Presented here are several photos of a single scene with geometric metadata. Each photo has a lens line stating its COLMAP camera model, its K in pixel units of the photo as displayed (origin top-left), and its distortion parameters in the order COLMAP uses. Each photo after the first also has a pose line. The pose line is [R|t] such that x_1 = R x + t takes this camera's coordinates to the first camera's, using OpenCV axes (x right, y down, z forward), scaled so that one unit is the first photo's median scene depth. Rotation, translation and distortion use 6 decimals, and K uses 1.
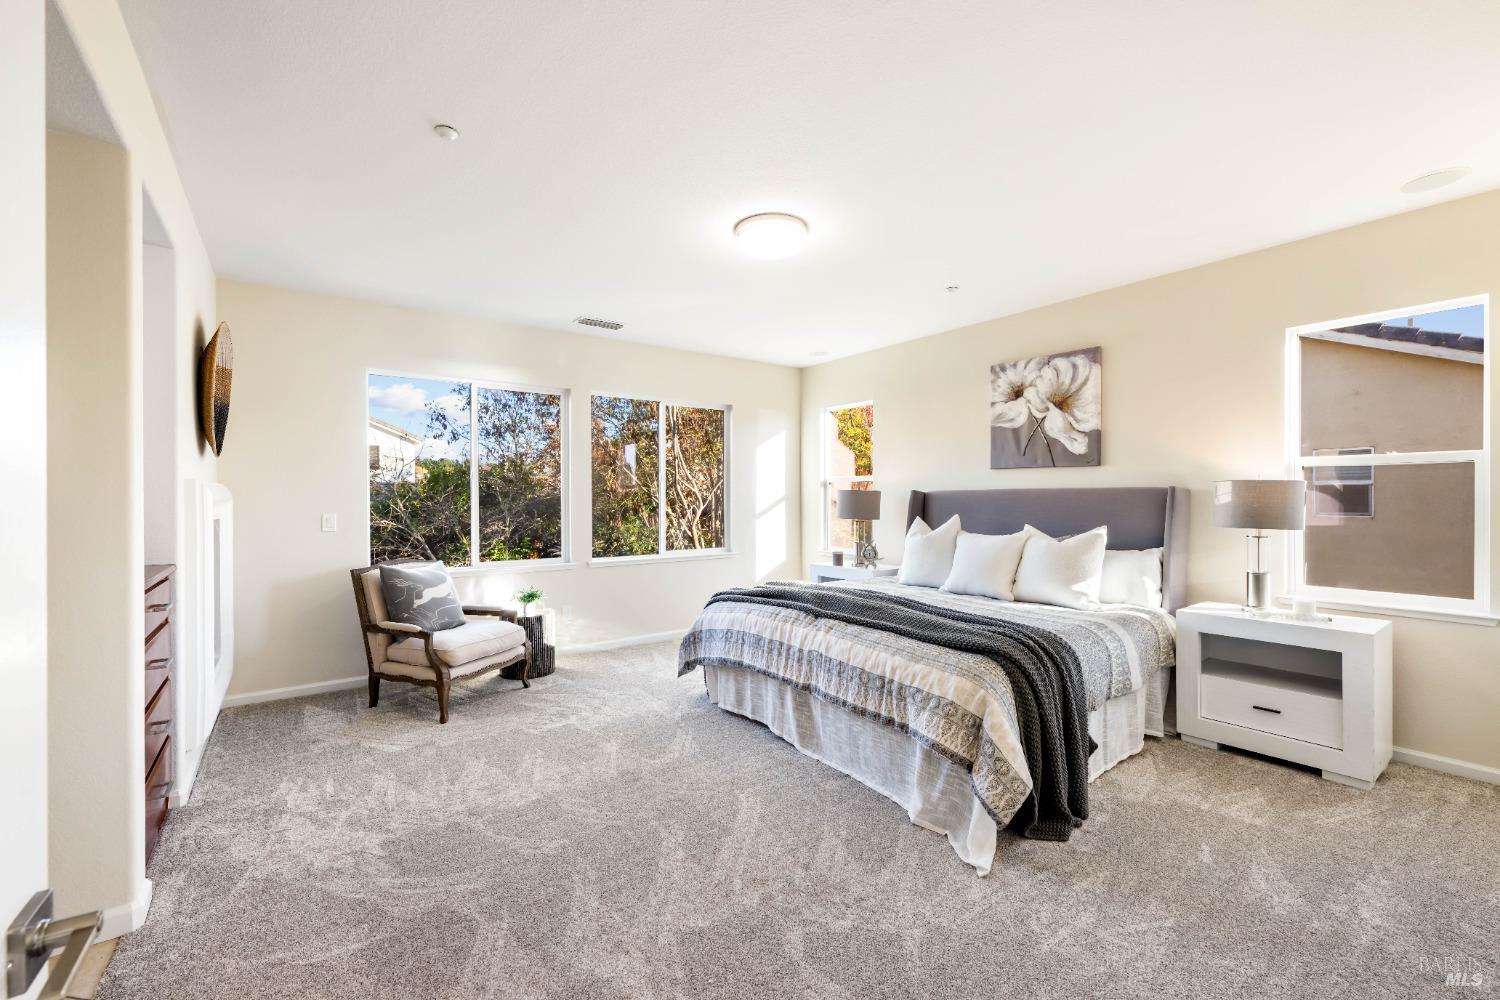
lens RADIAL K [[643.9, 0, 750.0], [0, 643.9, 500.0], [0, 0, 1]] dist [0.022894, 0.000090]
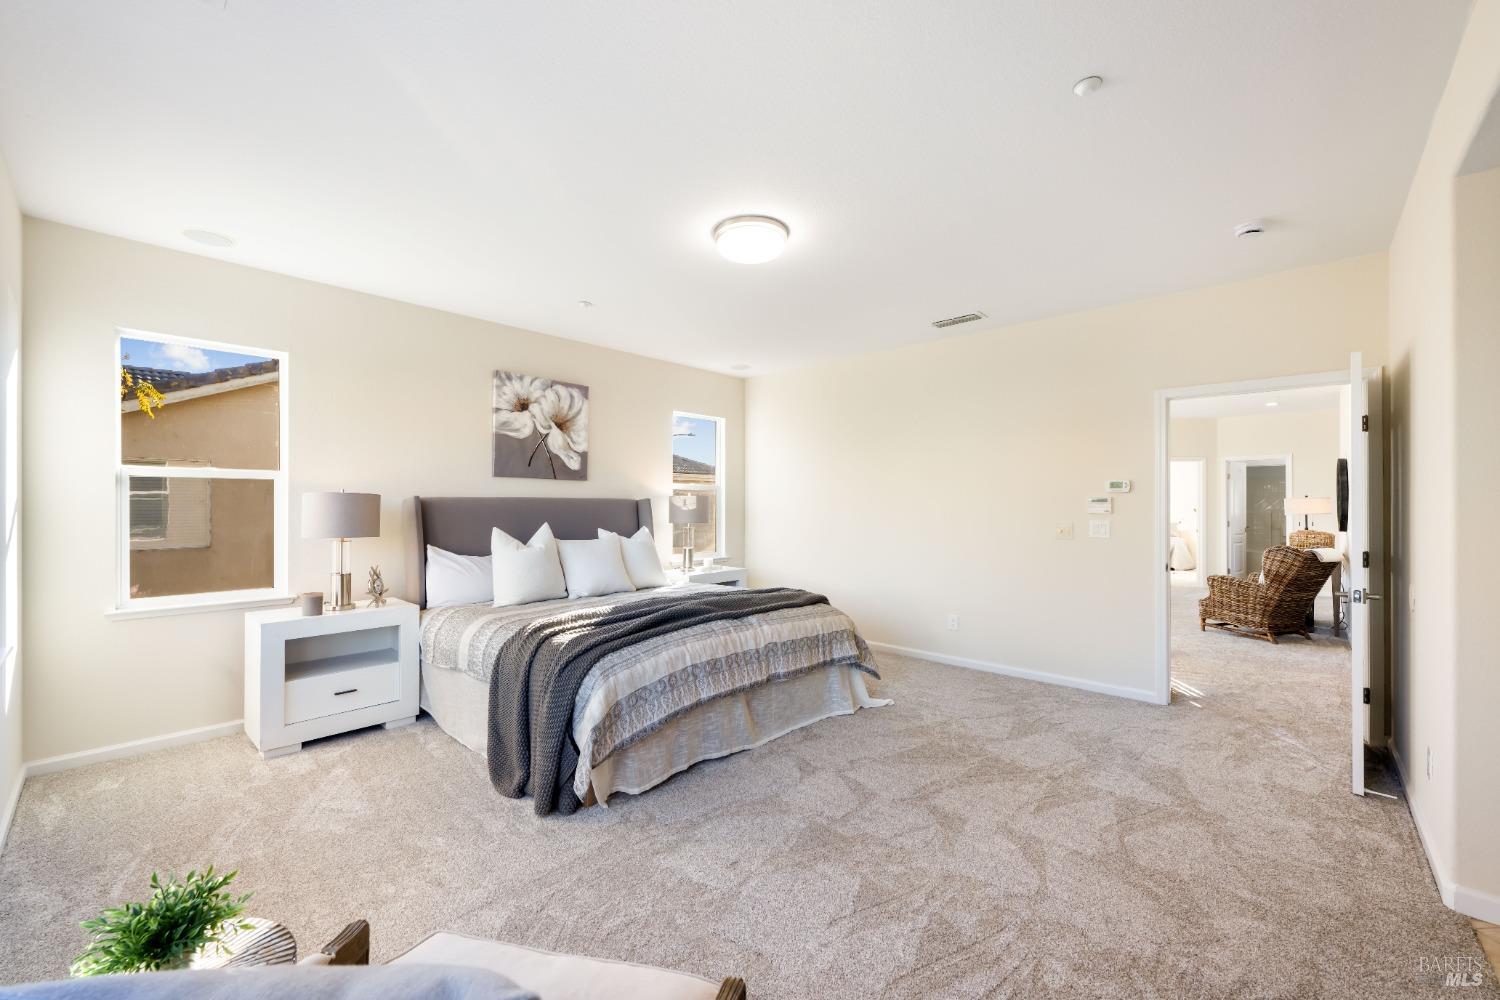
lens RADIAL K [[597.1, 0, 755.3], [0, 597.1, 501.9], [0, 0, 1]] dist [-0.000842, 0.000002]
pose [[-0.213817, 0.009735, 0.976825, -0.629395], [0.004768, 0.999949, -0.008922, 0.000531], [-0.976862, 0.002750, -0.213853, 0.874206]]
